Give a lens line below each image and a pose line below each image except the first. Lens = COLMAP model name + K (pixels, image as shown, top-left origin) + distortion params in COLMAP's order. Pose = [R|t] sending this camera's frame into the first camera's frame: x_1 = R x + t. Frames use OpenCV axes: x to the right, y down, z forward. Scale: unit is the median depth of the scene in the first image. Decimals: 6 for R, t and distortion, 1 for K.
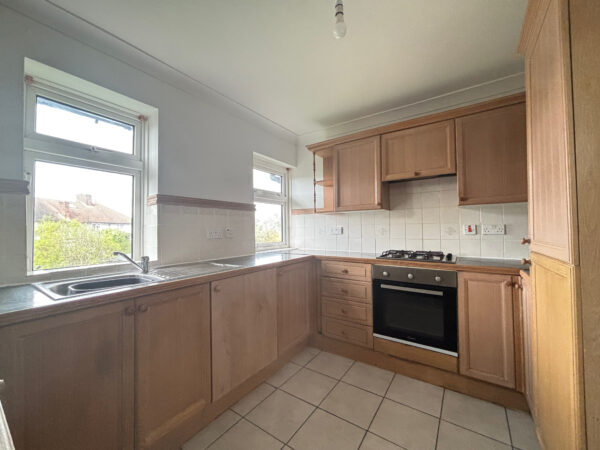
lens RADIAL K [[242.7, 0, 299.1], [0, 242.7, 225.2], [0, 0, 1]] dist [0.006625, -0.000551]
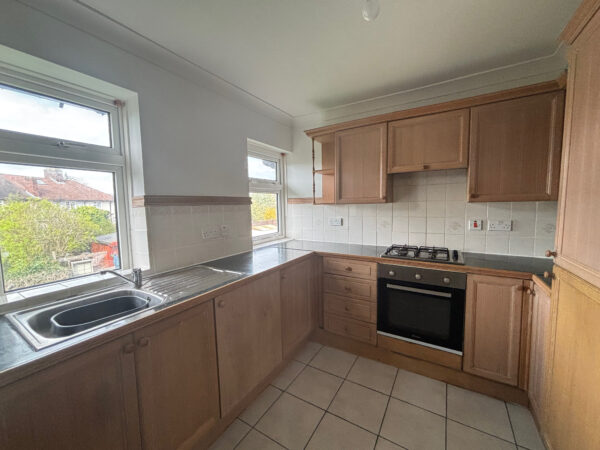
lens RADIAL K [[242.7, 0, 299.5], [0, 242.7, 225.6], [0, 0, 1]] dist [0.006625, -0.000551]
pose [[0.998289, -0.013582, 0.056866, -0.069082], [0.007558, 0.994460, 0.104843, -0.098619], [-0.057975, -0.104234, 0.992862, 0.077417]]
